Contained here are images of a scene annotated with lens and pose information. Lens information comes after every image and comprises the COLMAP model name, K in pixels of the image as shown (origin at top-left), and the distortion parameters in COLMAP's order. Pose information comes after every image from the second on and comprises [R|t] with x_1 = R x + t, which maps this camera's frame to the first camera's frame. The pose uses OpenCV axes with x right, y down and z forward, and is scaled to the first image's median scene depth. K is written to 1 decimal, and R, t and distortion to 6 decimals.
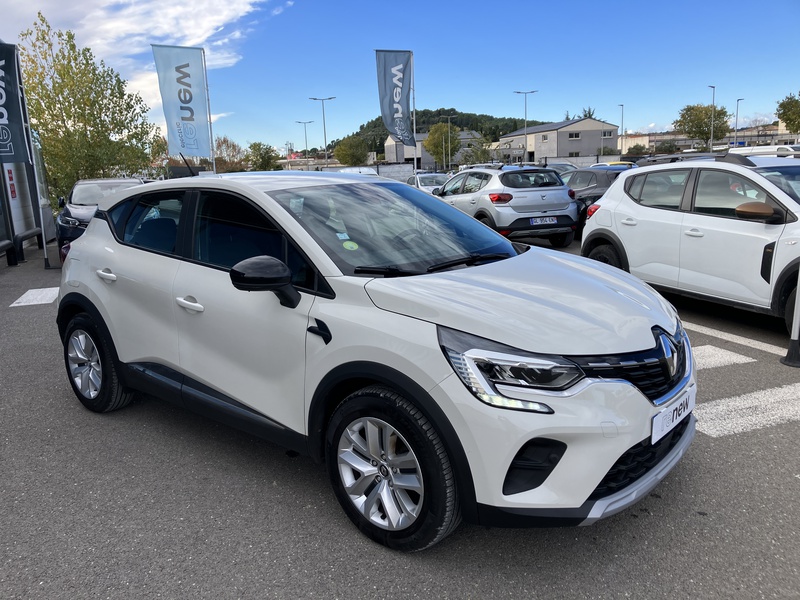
lens RADIAL K [[649.7, 0, 409.1], [0, 649.7, 303.2], [0, 0, 1]] dist [0.029630, -0.015290]
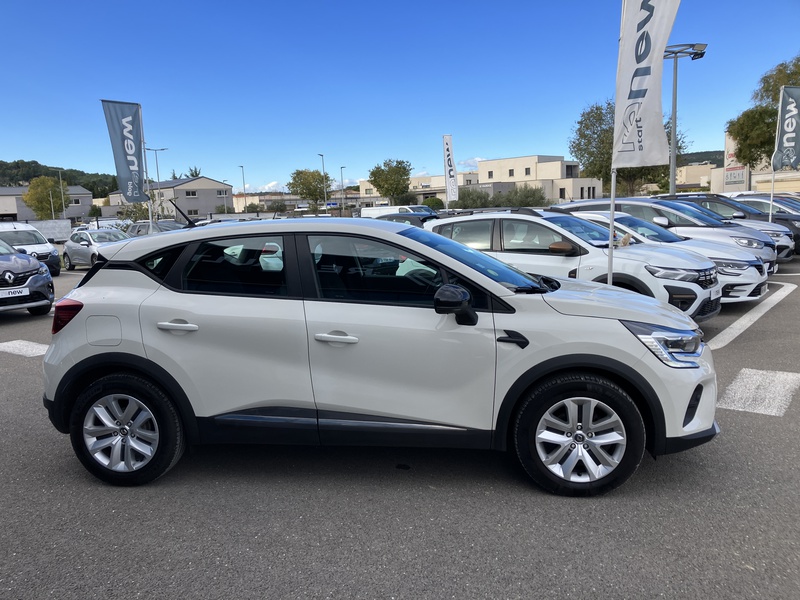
lens RADIAL K [[637.2, 0, 411.6], [0, 637.2, 298.5], [0, 0, 1]] dist [0.014720, -0.002952]
pose [[0.840096, -0.068079, 0.538149, -0.898326], [0.116251, 0.991638, -0.056030, 0.010593], [-0.529834, 0.109631, 0.840986, 0.062158]]
